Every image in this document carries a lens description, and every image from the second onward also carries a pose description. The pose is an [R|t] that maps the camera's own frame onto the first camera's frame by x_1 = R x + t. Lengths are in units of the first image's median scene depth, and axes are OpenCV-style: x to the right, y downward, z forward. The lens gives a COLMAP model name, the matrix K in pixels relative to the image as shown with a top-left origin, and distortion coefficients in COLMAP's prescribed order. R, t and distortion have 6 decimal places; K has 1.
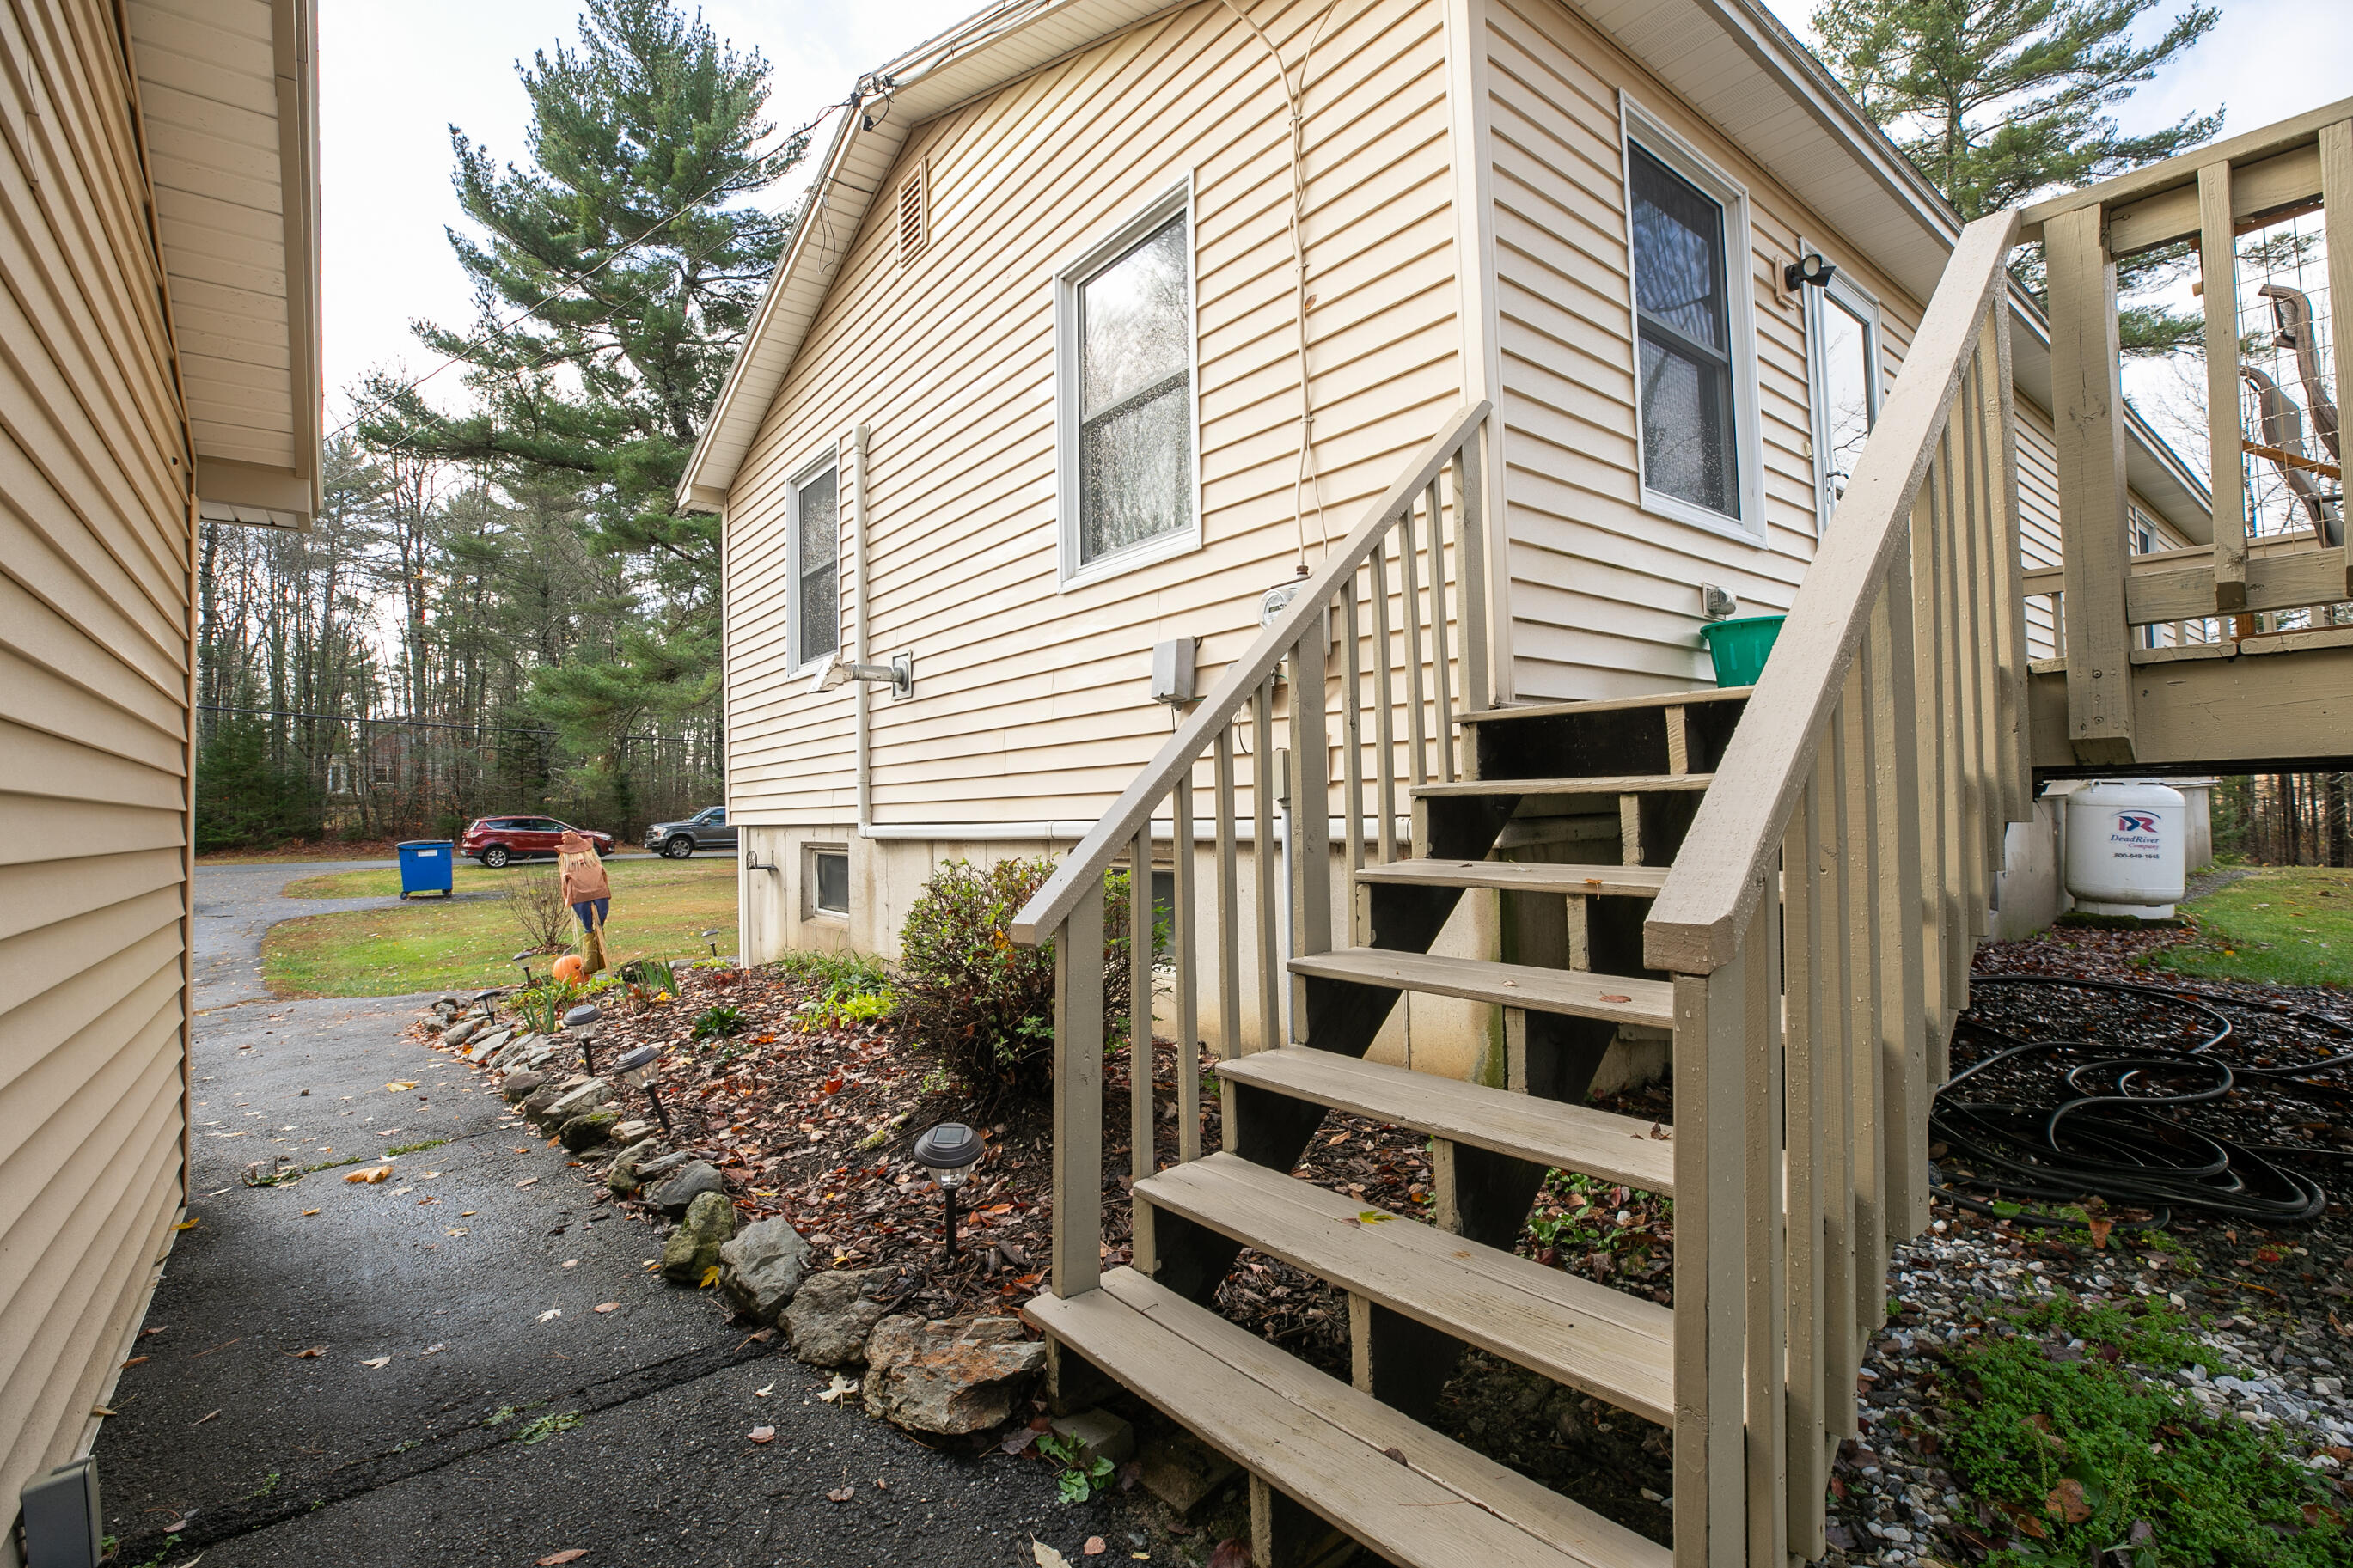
lens RADIAL K [[1051.6, 0, 1184.5], [0, 1051.6, 778.7], [0, 0, 1]] dist [-0.042426, 0.012845]
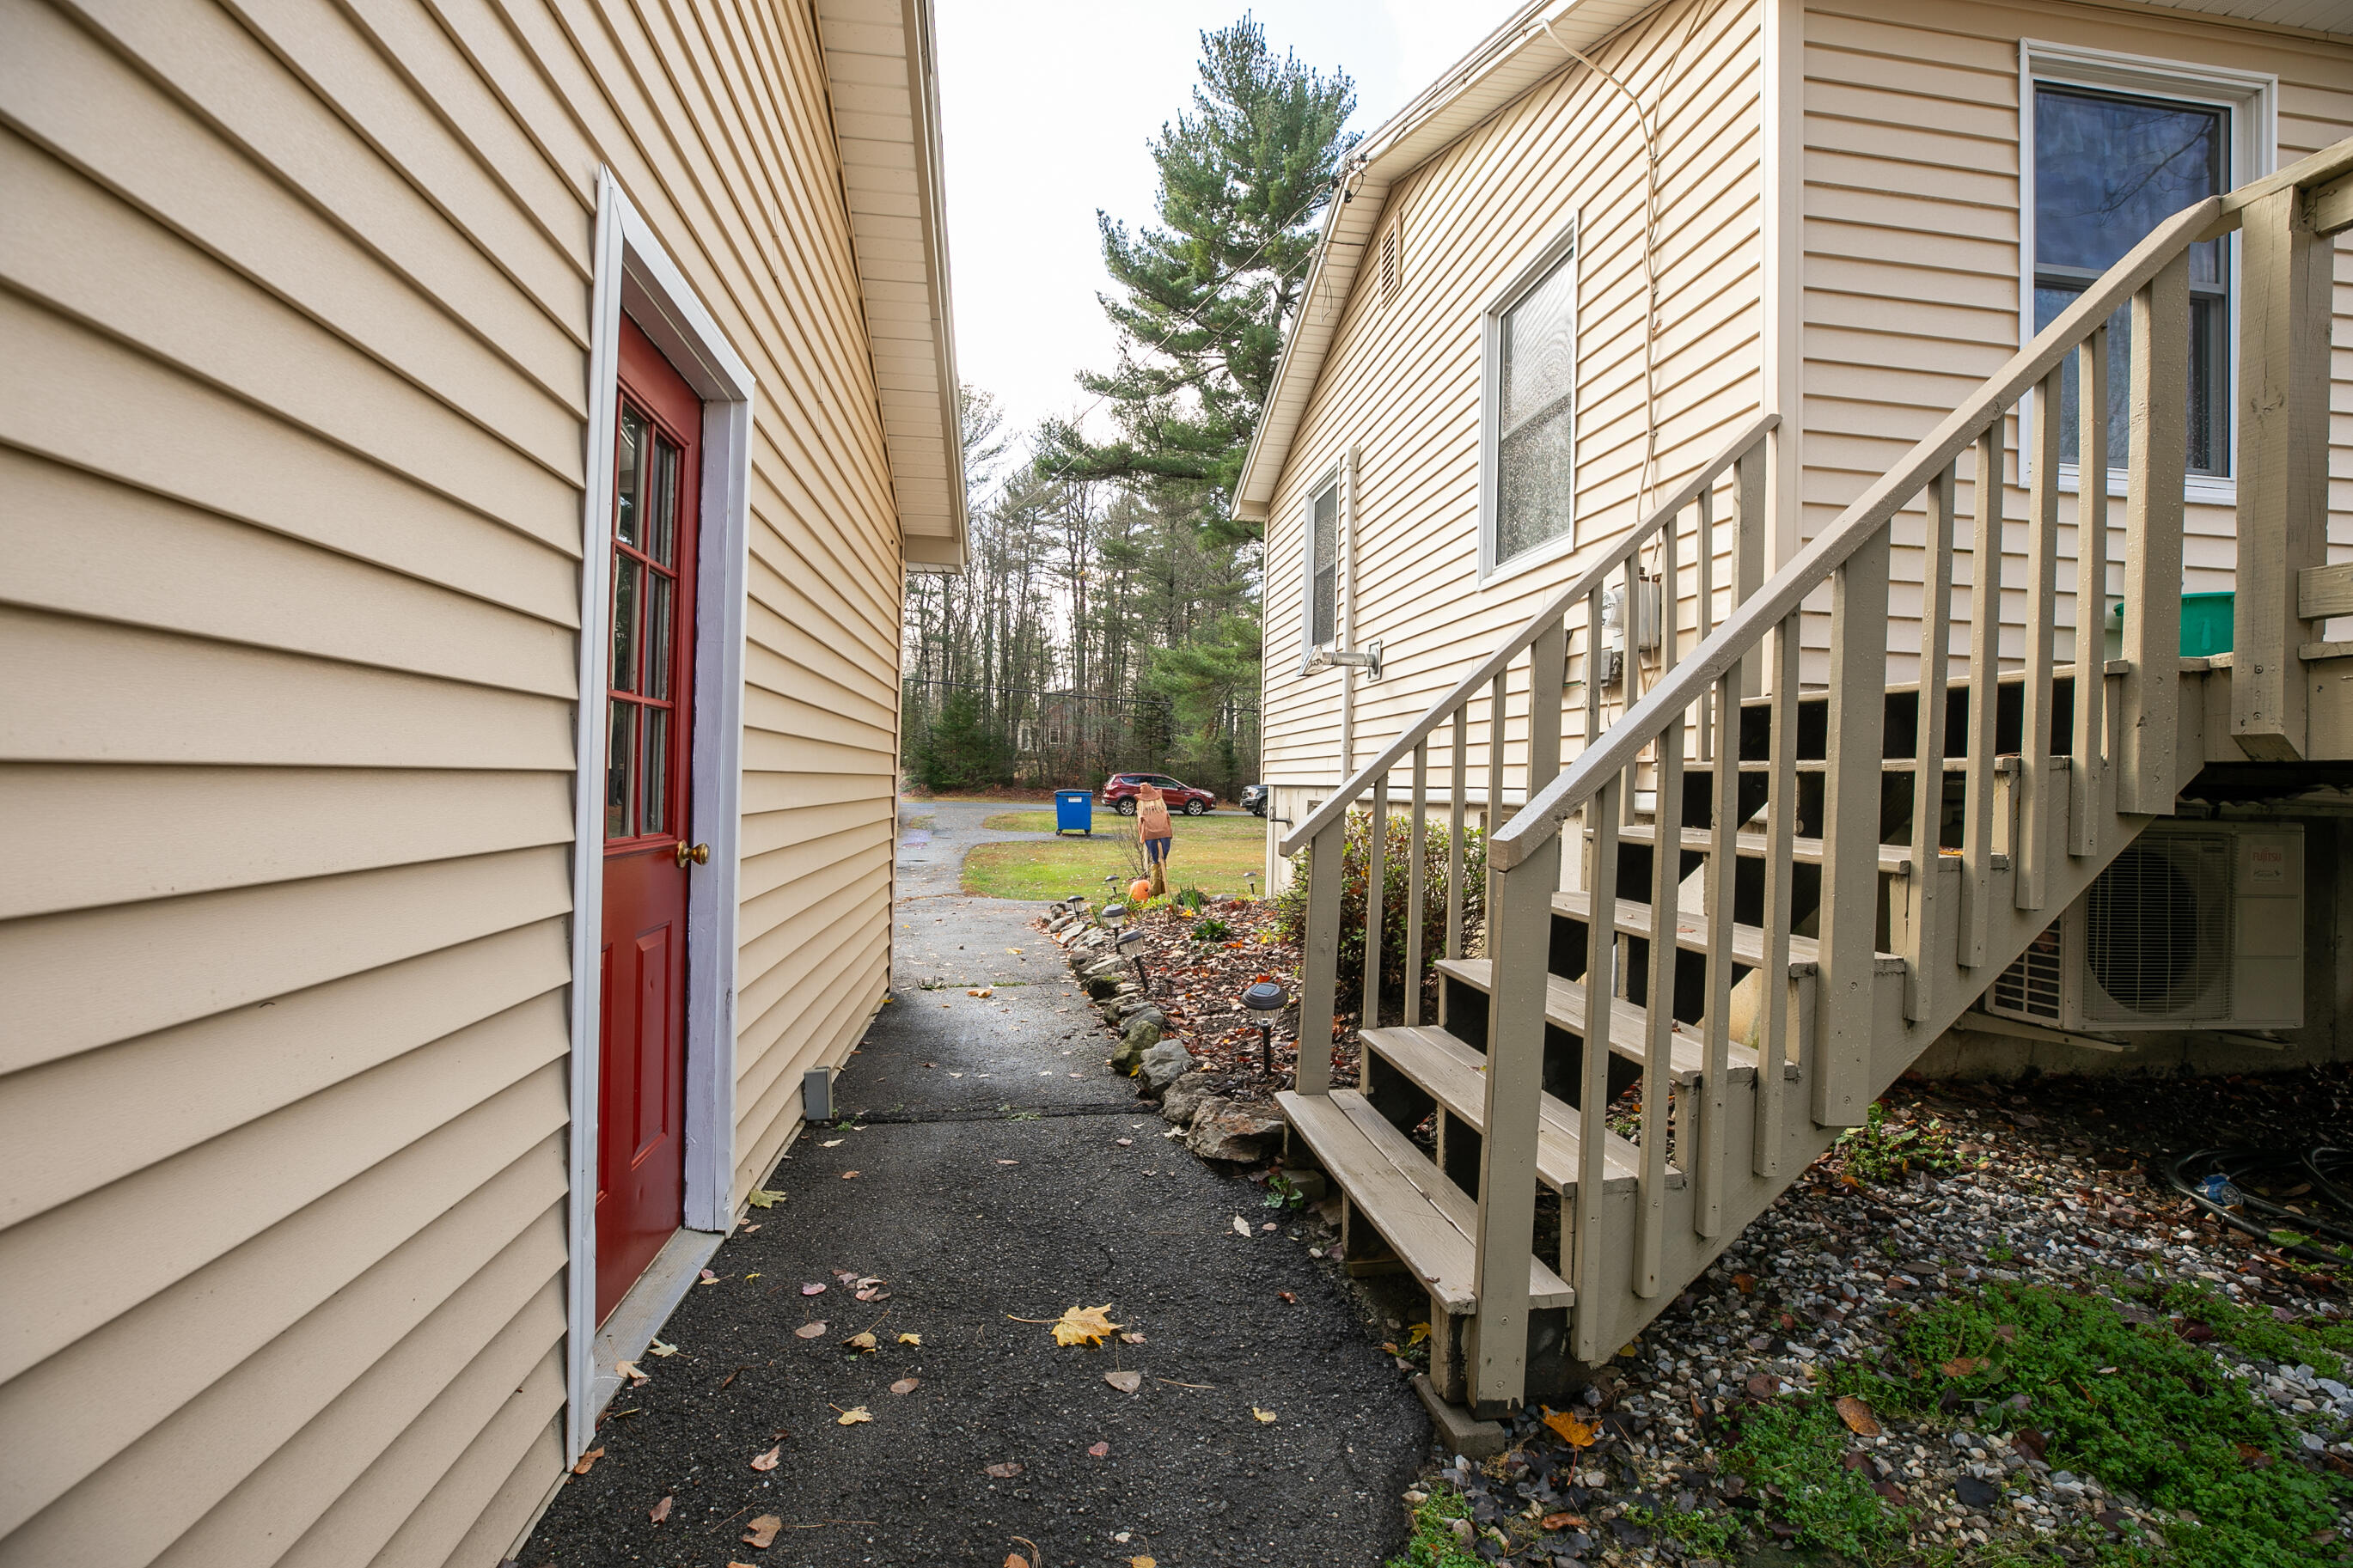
lens RADIAL K [[1051.6, 0, 1221.2], [0, 1051.6, 788.5], [0, 0, 1]] dist [-0.042426, 0.012845]
pose [[0.873300, 0.045097, -0.485091, 0.203289], [-0.028324, 0.998722, 0.041856, -0.000414], [0.486358, -0.022813, 0.873462, -0.147427]]
